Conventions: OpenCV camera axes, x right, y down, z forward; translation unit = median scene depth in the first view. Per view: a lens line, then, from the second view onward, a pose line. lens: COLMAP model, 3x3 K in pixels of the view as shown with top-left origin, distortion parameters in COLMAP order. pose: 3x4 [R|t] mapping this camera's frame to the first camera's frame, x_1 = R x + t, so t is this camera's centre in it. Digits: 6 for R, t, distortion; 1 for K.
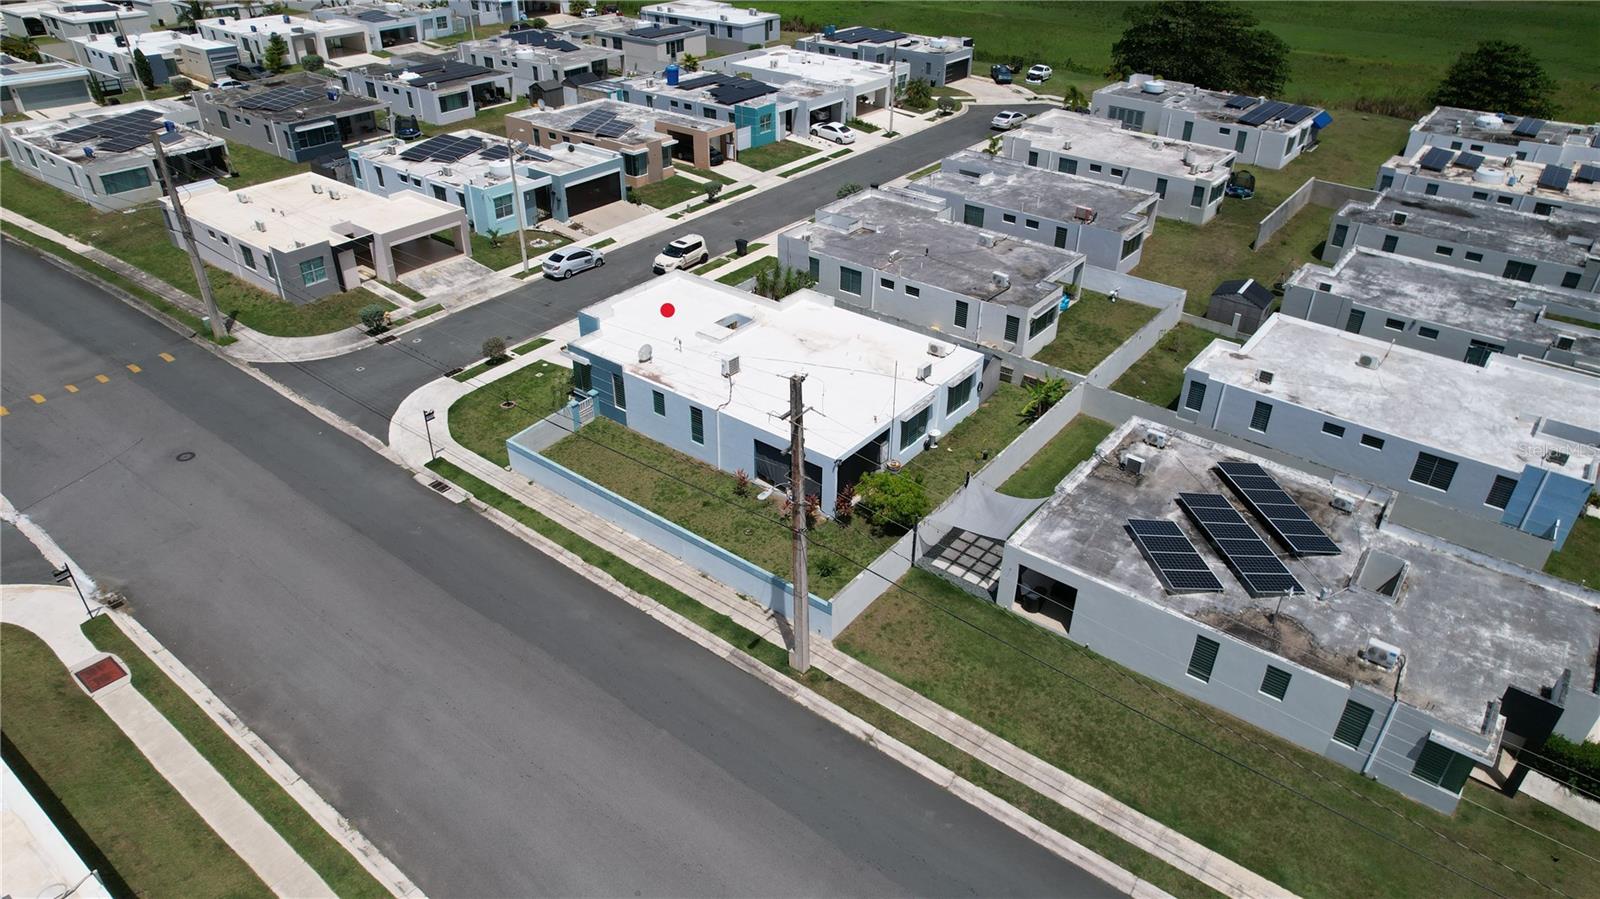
lens RADIAL K [[1023.2, 0, 806.2], [0, 1023.2, 455.8], [0, 0, 1]] dist [-0.067851, 0.057136]
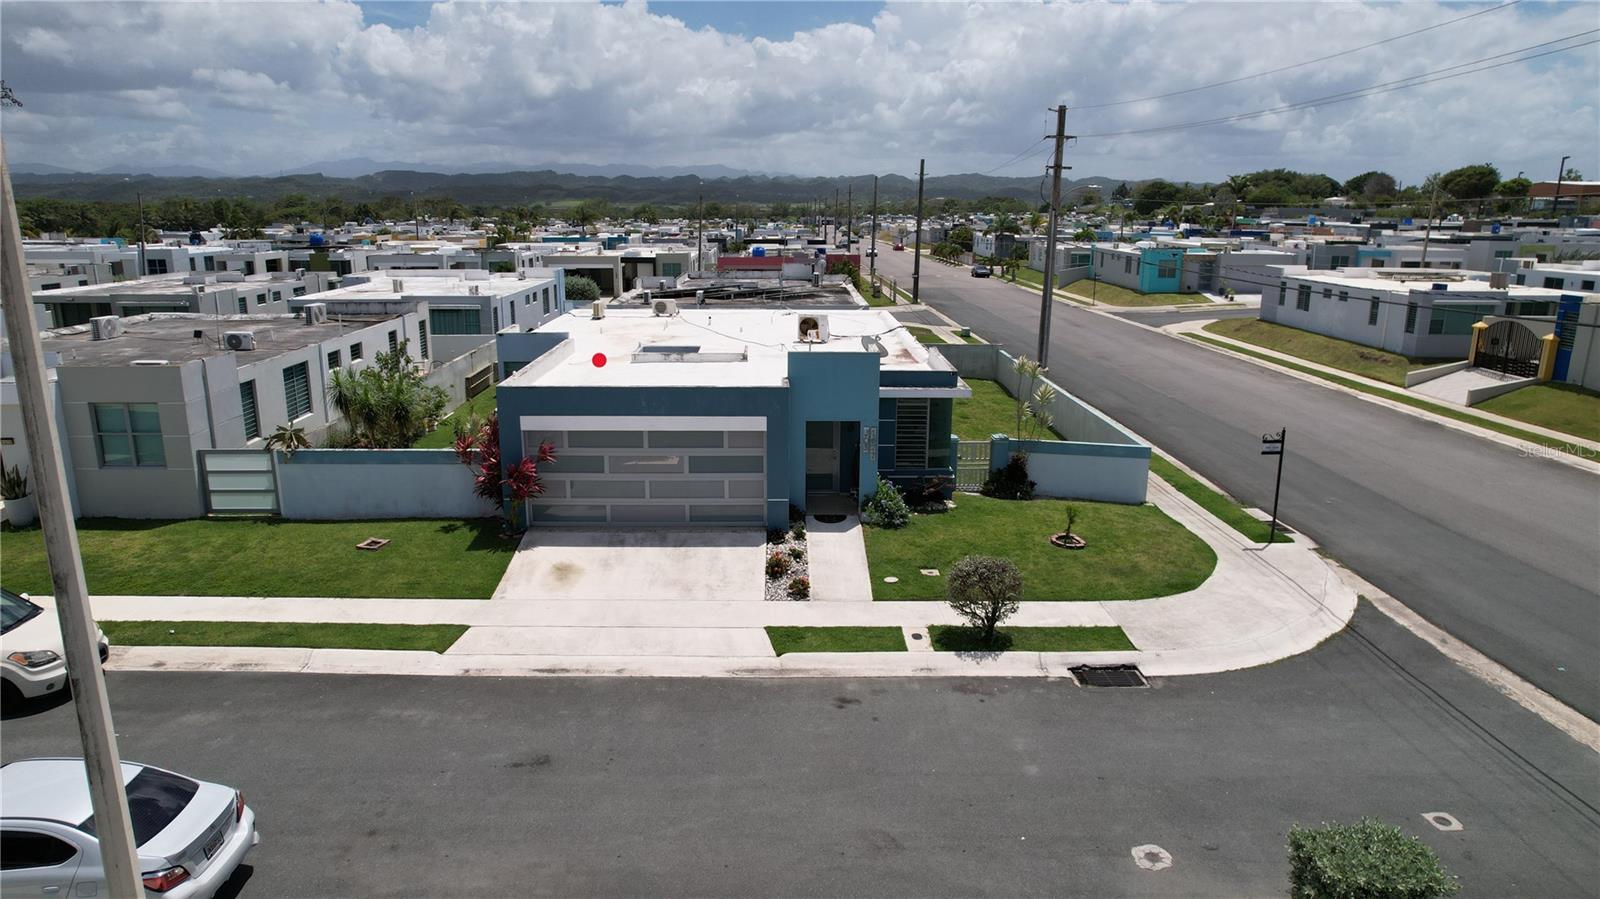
lens RADIAL K [[1023.2, 0, 807.1], [0, 1023.2, 456.7], [0, 0, 1]] dist [-0.067851, 0.057136]
pose [[-0.632456, -0.203637, 0.747349, -0.505688], [0.401318, 0.739089, 0.541009, -0.335448], [-0.662528, 0.642089, -0.385718, 1.136251]]
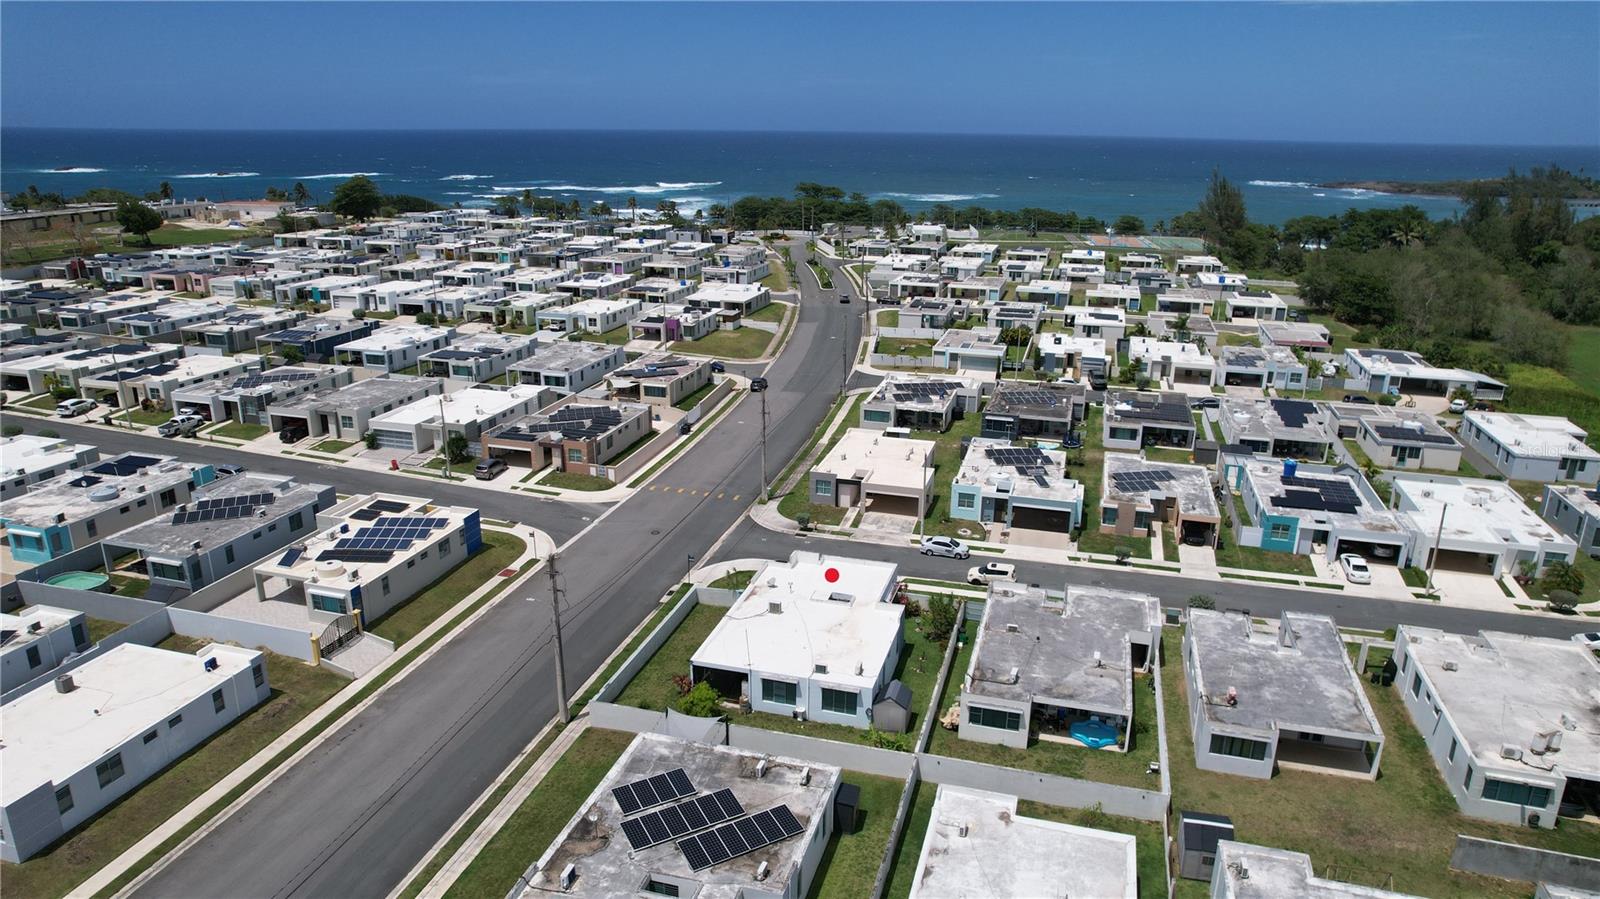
lens RADIAL K [[1023.2, 0, 803.0], [0, 1023.2, 450.9], [0, 0, 1]] dist [-0.067851, 0.057136]
pose [[0.370057, 0.274699, -0.887468, 1.079432], [-0.501304, 0.863312, 0.058188, -0.349929], [0.782146, 0.423359, 0.457182, 0.198062]]
